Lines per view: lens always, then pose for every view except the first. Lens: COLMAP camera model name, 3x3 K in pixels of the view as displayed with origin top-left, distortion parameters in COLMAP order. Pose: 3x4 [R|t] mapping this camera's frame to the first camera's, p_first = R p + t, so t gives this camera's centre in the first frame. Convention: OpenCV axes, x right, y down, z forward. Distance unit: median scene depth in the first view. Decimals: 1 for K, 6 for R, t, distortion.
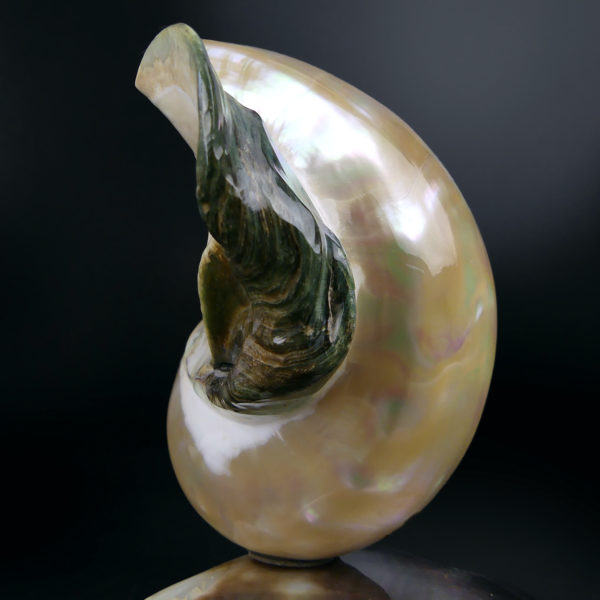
lens RADIAL K [[702.6, 0, 299.4], [0, 702.6, 326.2], [0, 0, 1]] dist [-0.020036, -0.019911]
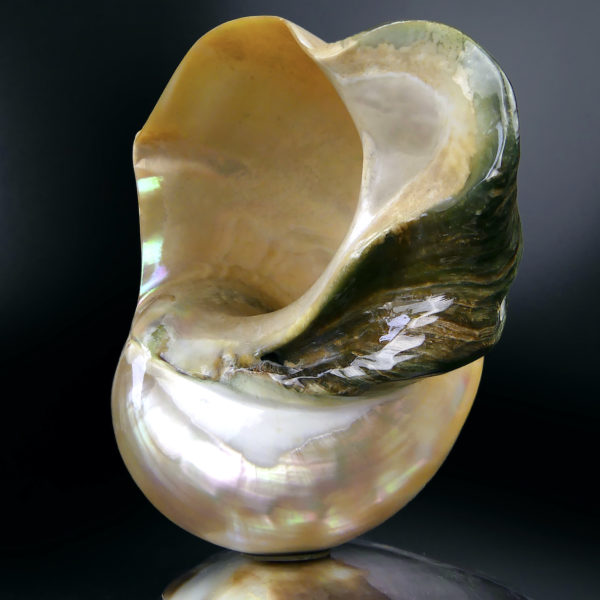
lens RADIAL K [[702.8, 0, 300.0], [0, 702.8, 300.0], [0, 0, 1]] dist [-0.010977, -0.009496]
pose [[0.729551, 0.058135, 0.681452, -0.969201], [0.005903, 0.995808, -0.091272, 0.090478], [-0.683901, 0.070611, 0.726150, 0.354463]]
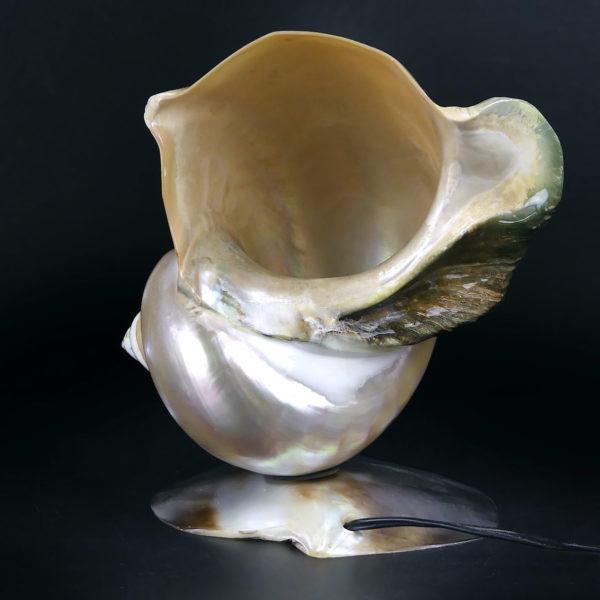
lens RADIAL K [[1980.7, 0, 300.0], [0, 1980.7, 300.0], [0, 0, 1]] dist [-0.058456, -1.249764]
pose [[0.088155, -0.166430, 0.982105, -4.411662], [0.003466, 0.985988, 0.166777, -0.685651], [-0.996101, -0.011298, 0.087496, 1.024533]]
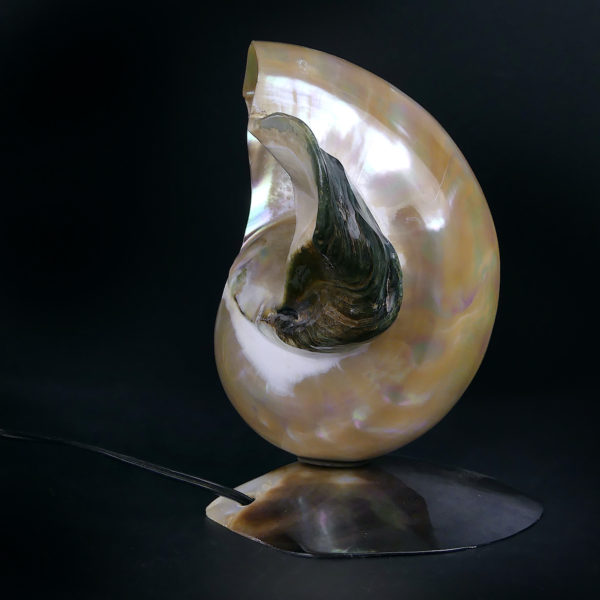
lens RADIAL K [[1980.7, 0, 300.0], [0, 1980.7, 300.0], [0, 0, 1]] dist [-0.058456, -1.249764]
pose [[0.993699, -0.016794, 0.110815, -0.620936], [-0.000980, 0.987372, 0.158417, -0.683146], [-0.112076, -0.157528, 0.981134, -3.226703]]
